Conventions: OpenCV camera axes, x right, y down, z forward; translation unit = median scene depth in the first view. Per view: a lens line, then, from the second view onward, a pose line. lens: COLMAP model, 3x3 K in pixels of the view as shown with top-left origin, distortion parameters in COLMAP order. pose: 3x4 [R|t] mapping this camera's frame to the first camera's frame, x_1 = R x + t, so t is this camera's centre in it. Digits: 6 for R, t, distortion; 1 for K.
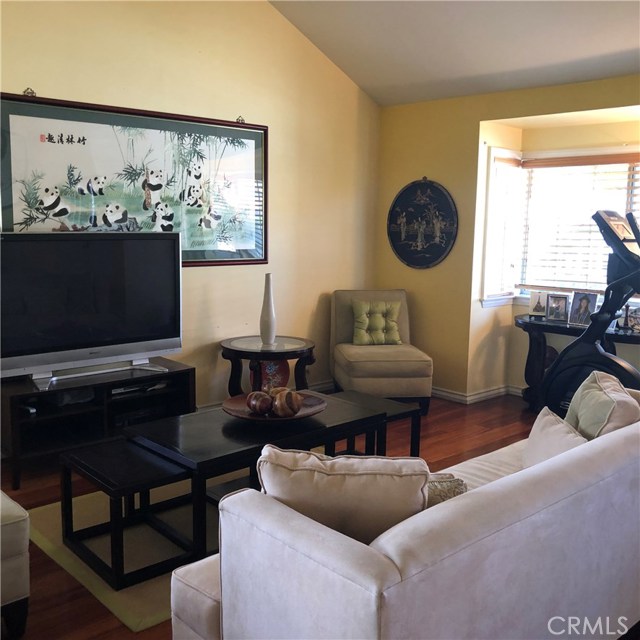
lens RADIAL K [[712.2, 0, 314.9], [0, 712.2, 319.1], [0, 0, 1]] dist [0.039126, 0.000000]
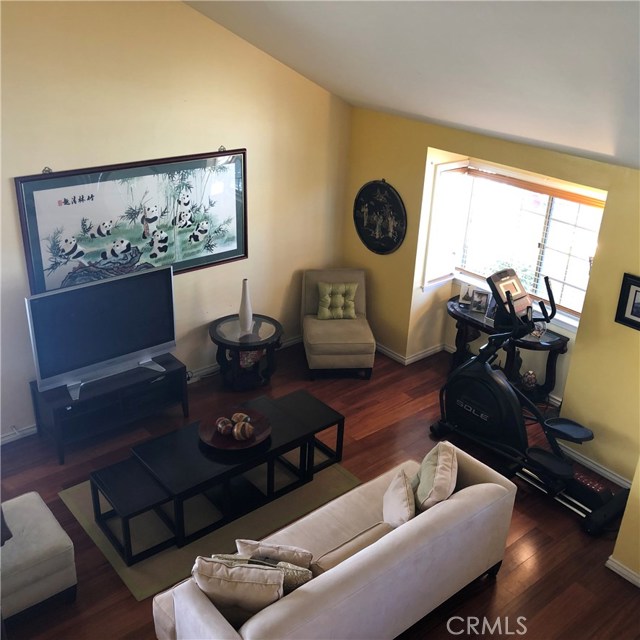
lens RADIAL K [[712.2, 0, 323.5], [0, 712.2, 319.8], [0, 0, 1]] dist [0.039126, 0.000000]
pose [[0.998918, 0.037522, -0.027471, 0.108289], [-0.027465, 0.952722, 0.302598, -0.373177], [0.037526, -0.301516, 0.952722, -0.213149]]
